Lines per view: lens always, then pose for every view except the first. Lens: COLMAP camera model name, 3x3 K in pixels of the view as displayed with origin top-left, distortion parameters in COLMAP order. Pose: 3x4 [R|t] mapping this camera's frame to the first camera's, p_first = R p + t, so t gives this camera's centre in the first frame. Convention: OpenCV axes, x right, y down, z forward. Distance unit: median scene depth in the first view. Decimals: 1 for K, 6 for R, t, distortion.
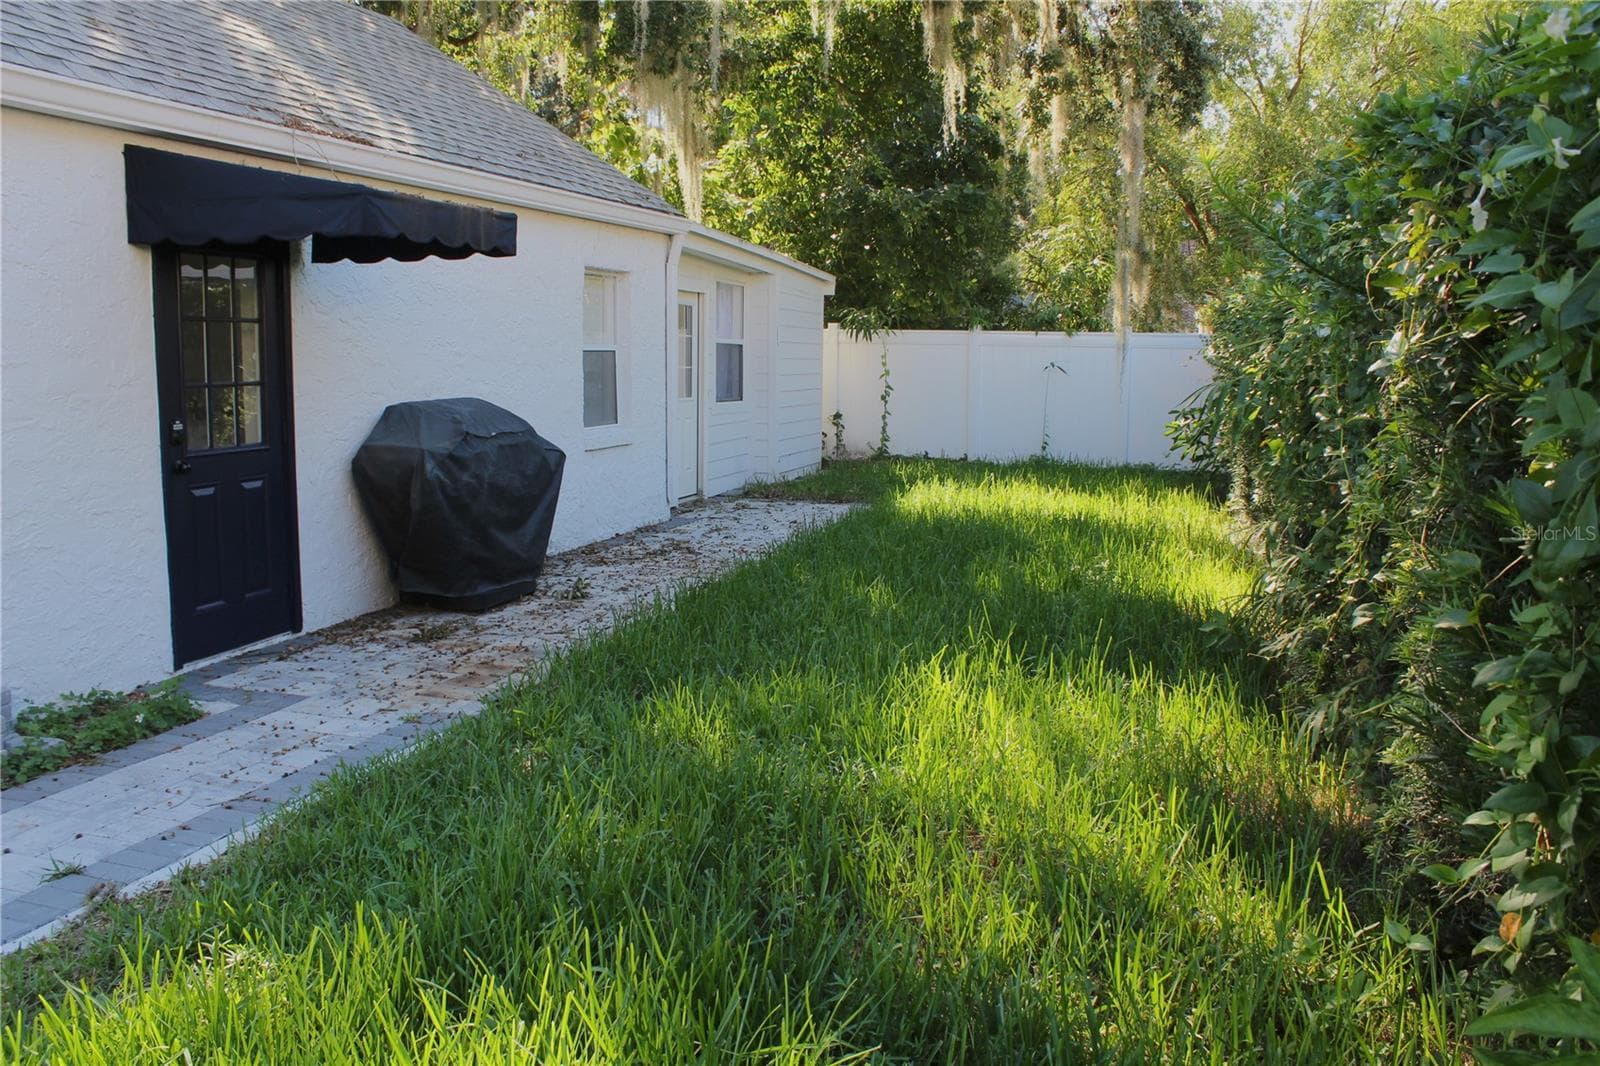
lens RADIAL K [[1342.1, 0, 773.4], [0, 1342.1, 576.8], [0, 0, 1]] dist [-0.163880, 0.152154]
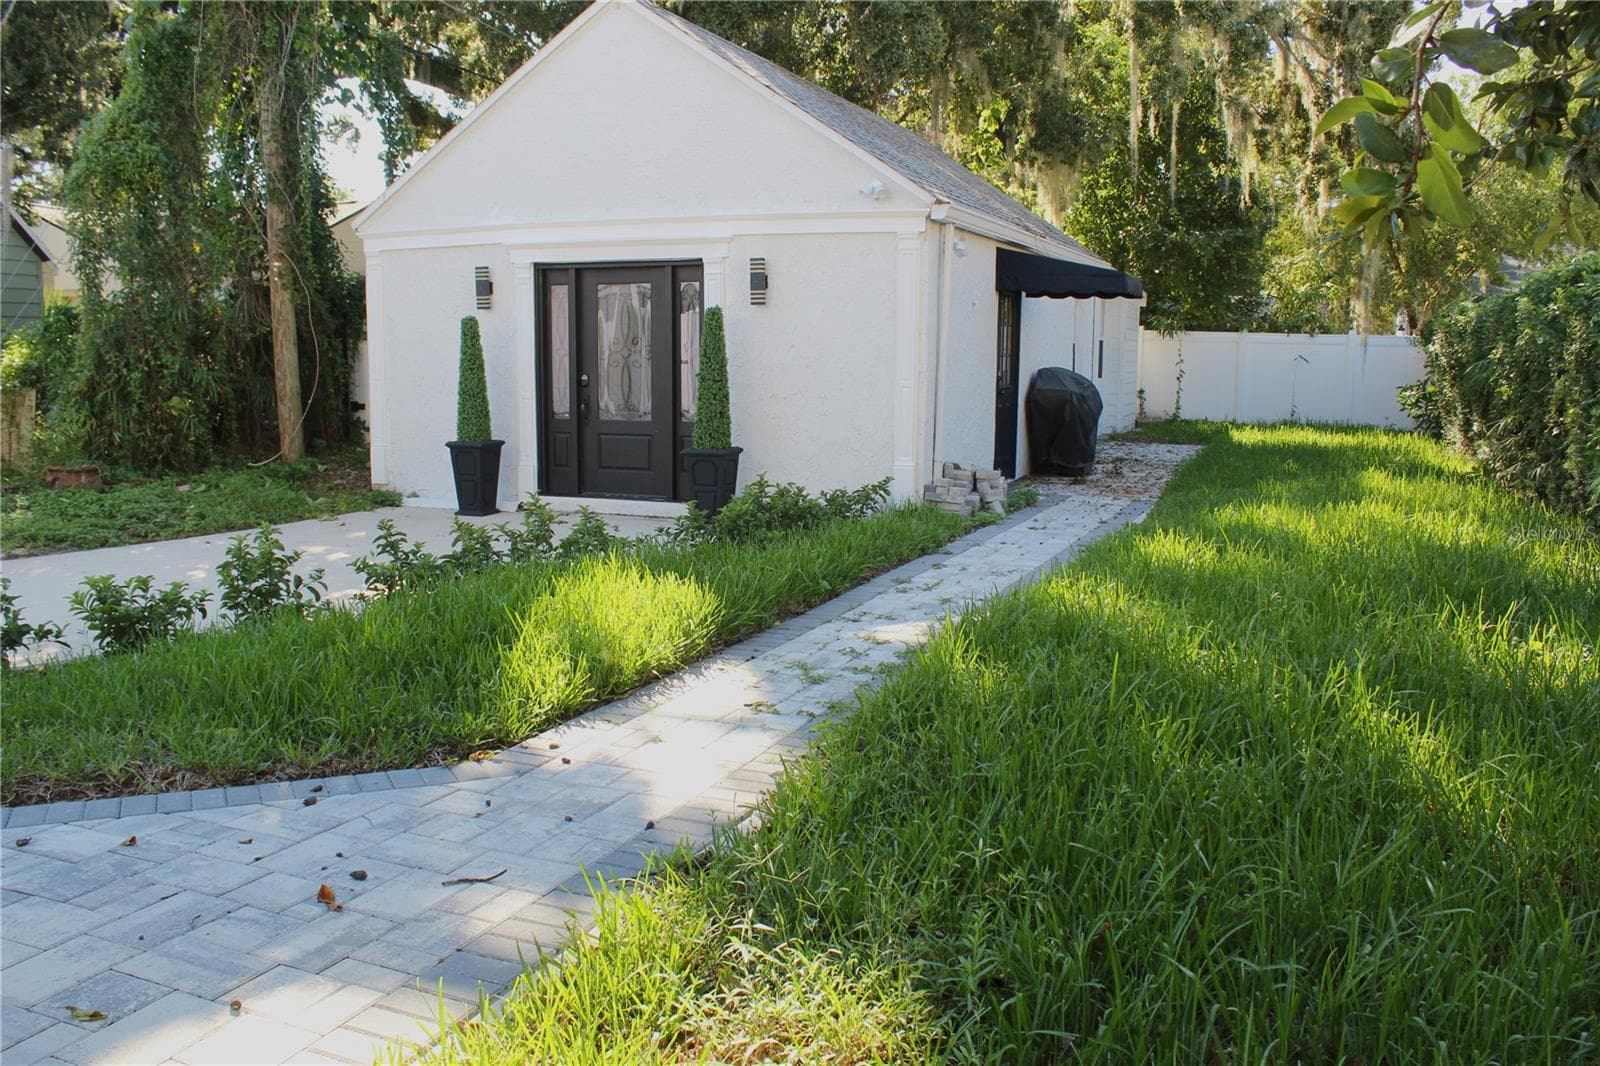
lens RADIAL K [[1342.1, 0, 773.4], [0, 1342.1, 576.8], [0, 0, 1]] dist [-0.163880, 0.152154]
pose [[0.996524, 0.018203, -0.081293, -0.237498], [-0.017789, 0.999825, 0.005819, 0.079920], [0.081385, -0.004353, 0.996673, -0.458120]]
